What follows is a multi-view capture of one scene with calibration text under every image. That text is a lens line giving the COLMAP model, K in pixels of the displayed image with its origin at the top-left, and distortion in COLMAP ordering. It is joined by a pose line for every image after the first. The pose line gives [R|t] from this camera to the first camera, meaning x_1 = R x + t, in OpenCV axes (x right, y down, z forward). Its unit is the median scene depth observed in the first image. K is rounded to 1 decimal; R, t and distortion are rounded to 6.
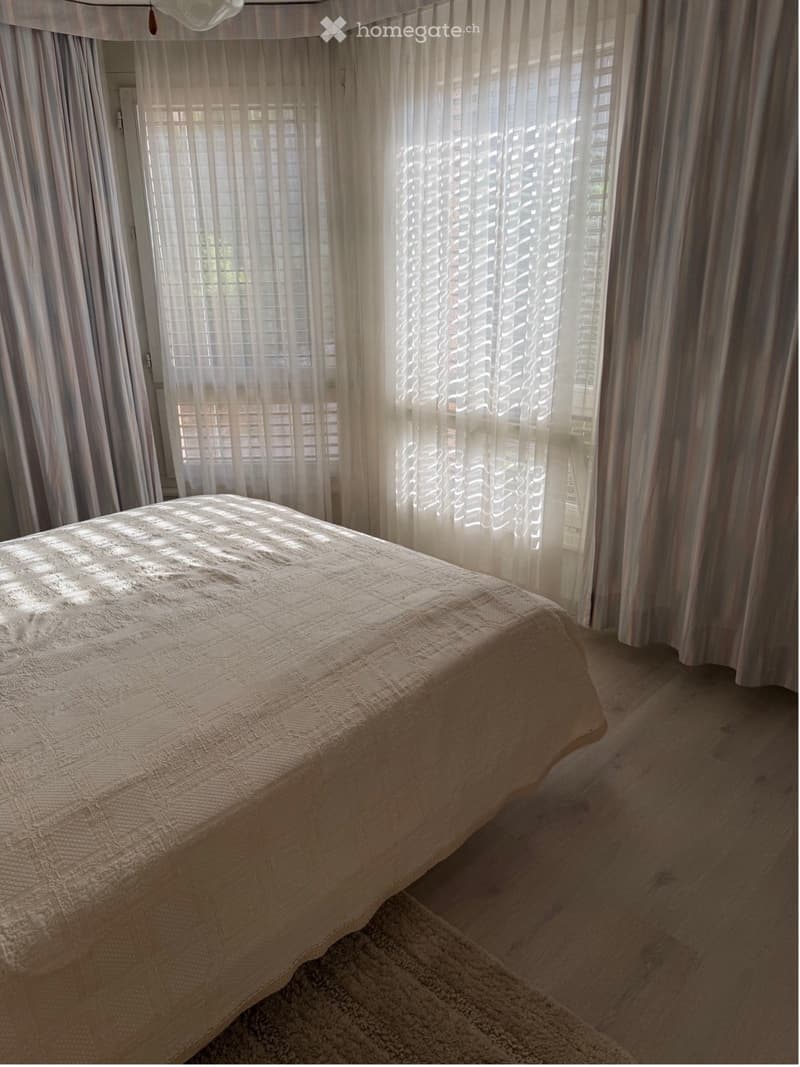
lens RADIAL K [[753.7, 0, 405.9], [0, 753.7, 541.8], [0, 0, 1]] dist [0.011528, -0.008421]
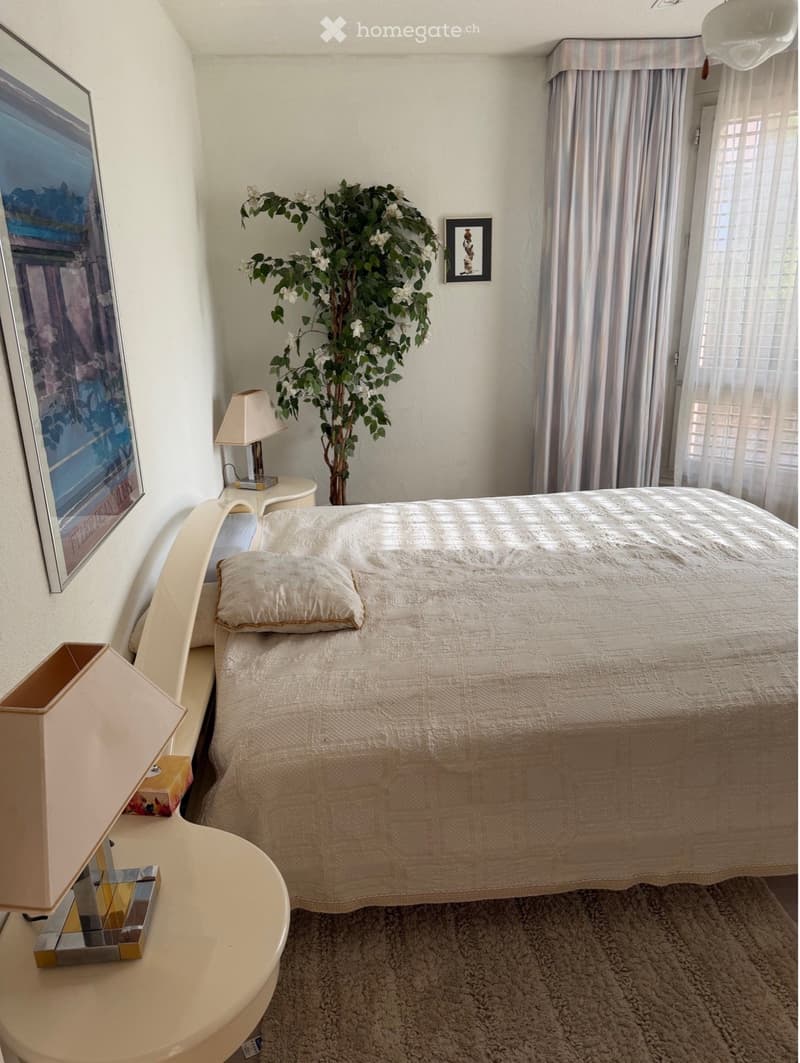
lens RADIAL K [[752.8, 0, 395.6], [0, 752.8, 531.5], [0, 0, 1]] dist [0.006478, -0.012590]
pose [[0.763463, 0.193323, -0.616239, 0.112237], [-0.198424, 0.978213, 0.061051, 0.022005], [0.614616, 0.075666, 0.785189, -0.111357]]
